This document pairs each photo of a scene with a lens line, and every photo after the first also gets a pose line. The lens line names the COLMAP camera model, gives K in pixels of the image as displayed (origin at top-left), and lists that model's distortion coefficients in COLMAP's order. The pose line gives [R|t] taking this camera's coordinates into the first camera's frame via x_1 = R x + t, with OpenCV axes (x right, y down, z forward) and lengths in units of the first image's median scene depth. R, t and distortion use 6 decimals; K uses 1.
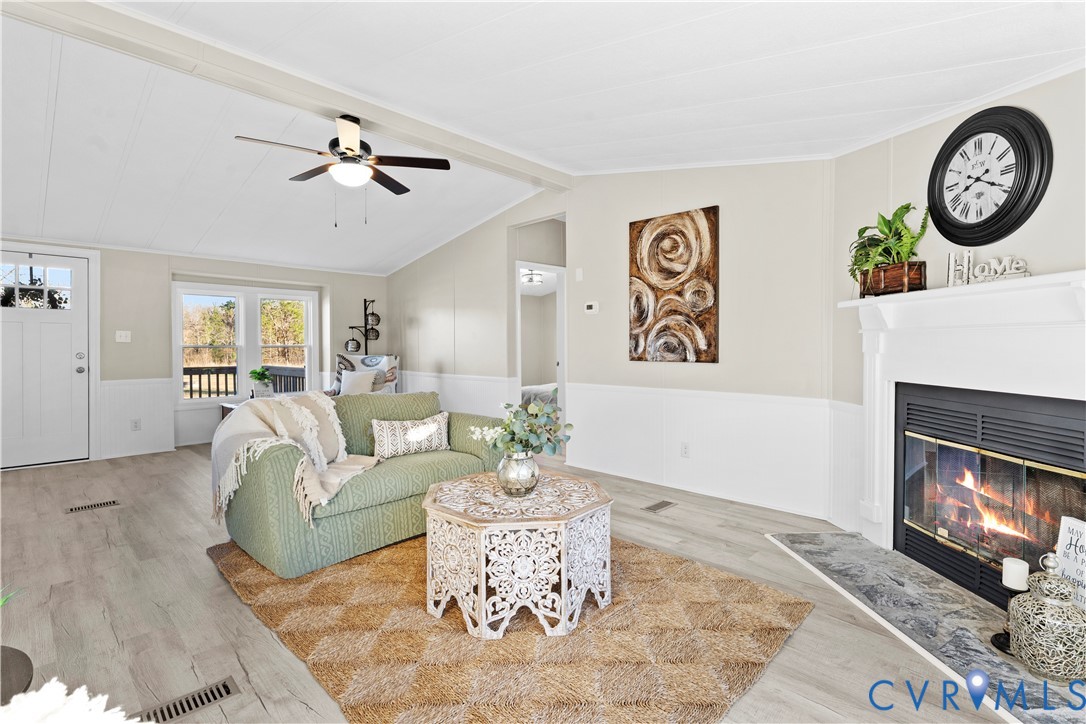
lens RADIAL K [[518.9, 0, 543.0], [0, 518.9, 362.0], [0, 0, 1]] dist [-0.003041, -0.000641]
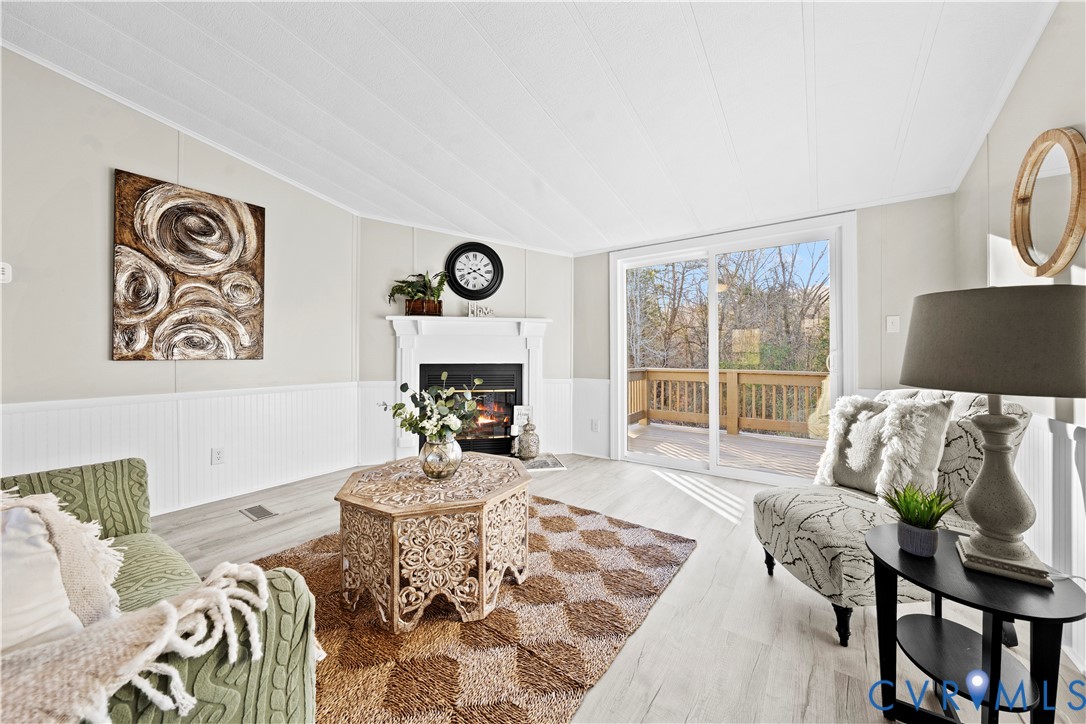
lens RADIAL K [[392.2, 0, 546.5], [0, 392.2, 351.3], [0, 0, 1]] dist [-0.001404, 0.000239]
pose [[-0.166428, 0.000101, 0.986054, -0.515816], [0.030920, 0.999509, 0.005117, 0.000119], [-0.985569, 0.031340, -0.166349, 0.557556]]
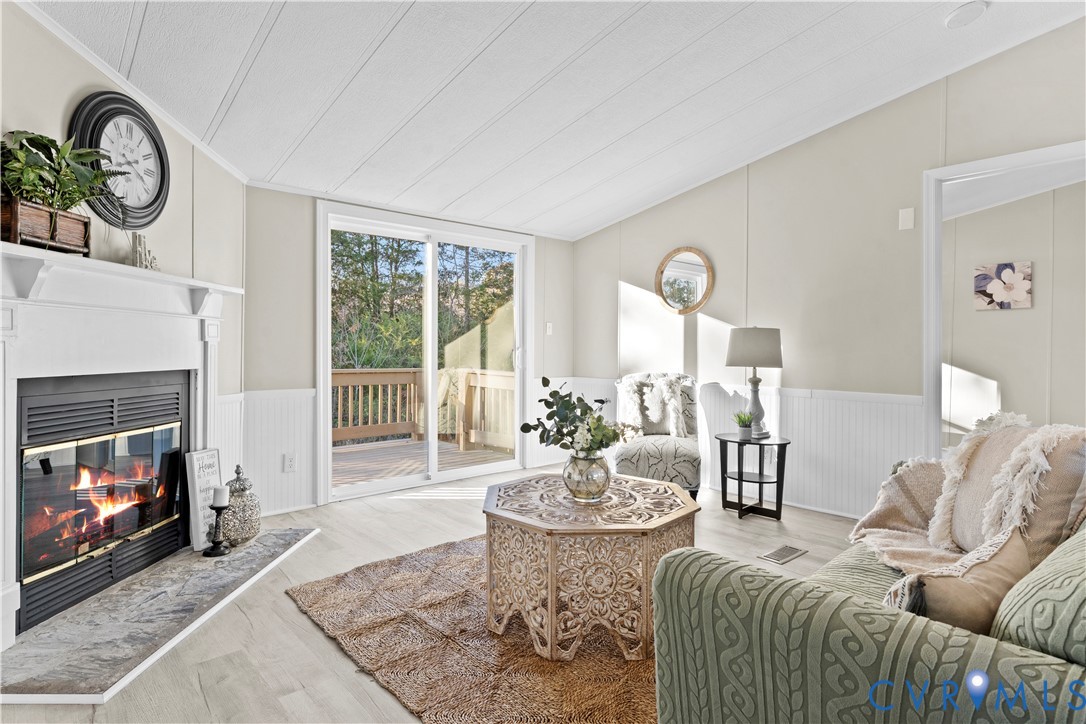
lens RADIAL K [[591.1, 0, 543.0], [0, 591.1, 362.0], [0, 0, 1]] dist [-0.001784, -0.000525]
pose [[-0.998892, -0.010930, 0.045785, -0.010077], [-0.008417, 0.998466, 0.054726, -0.021165], [-0.046312, 0.054280, -0.997451, 1.201776]]
